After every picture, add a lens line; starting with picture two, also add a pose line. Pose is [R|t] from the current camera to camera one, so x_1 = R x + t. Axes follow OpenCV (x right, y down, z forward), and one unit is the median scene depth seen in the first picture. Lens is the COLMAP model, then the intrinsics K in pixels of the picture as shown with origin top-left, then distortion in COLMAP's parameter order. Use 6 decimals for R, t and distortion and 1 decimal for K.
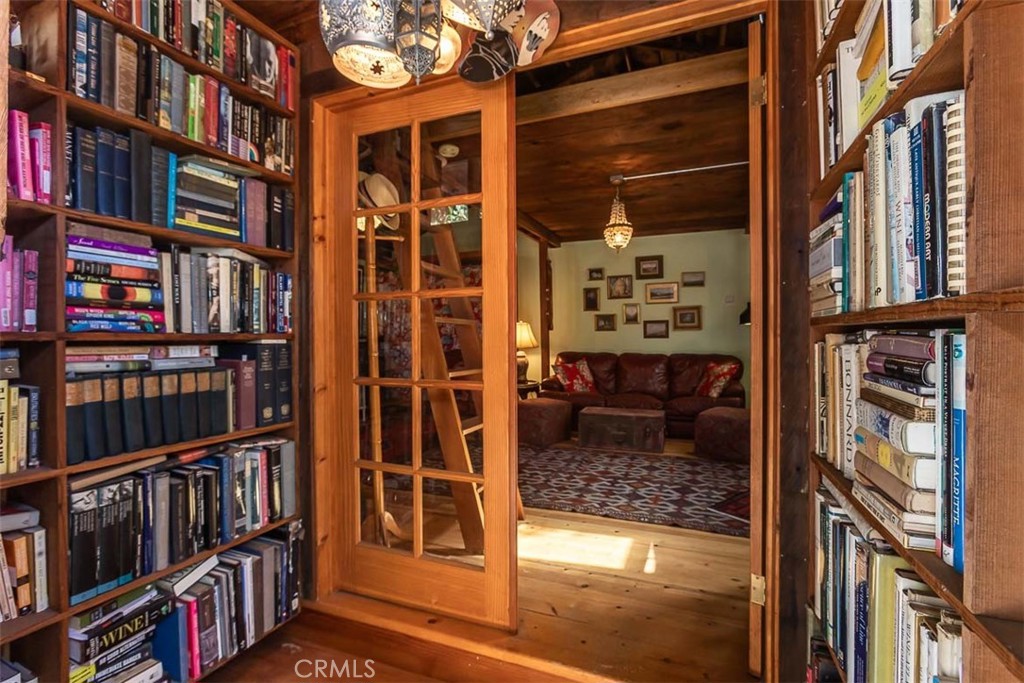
lens RADIAL K [[457.0, 0, 544.1], [0, 457.0, 334.2], [0, 0, 1]] dist [-0.003210, 0.000123]
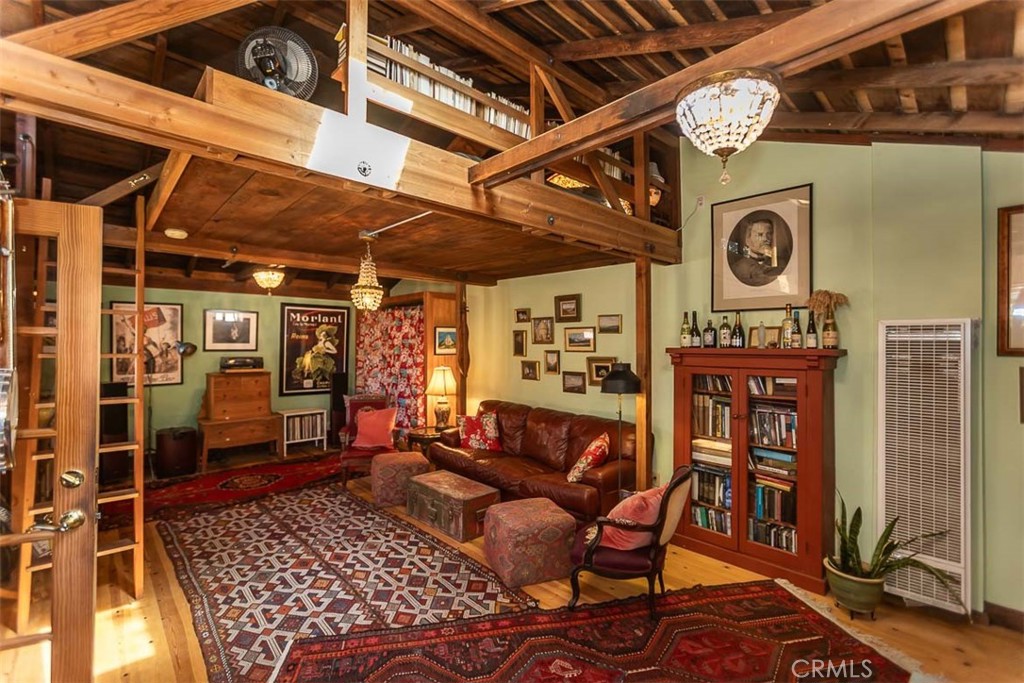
lens RADIAL K [[457.0, 0, 513.7], [0, 457.0, 339.8], [0, 0, 1]] dist [-0.003210, 0.000123]
pose [[0.897939, 0.017268, -0.439781, 0.523309], [-0.020753, 0.999780, -0.003116, -0.085475], [0.439631, 0.011924, 0.898100, 0.202259]]
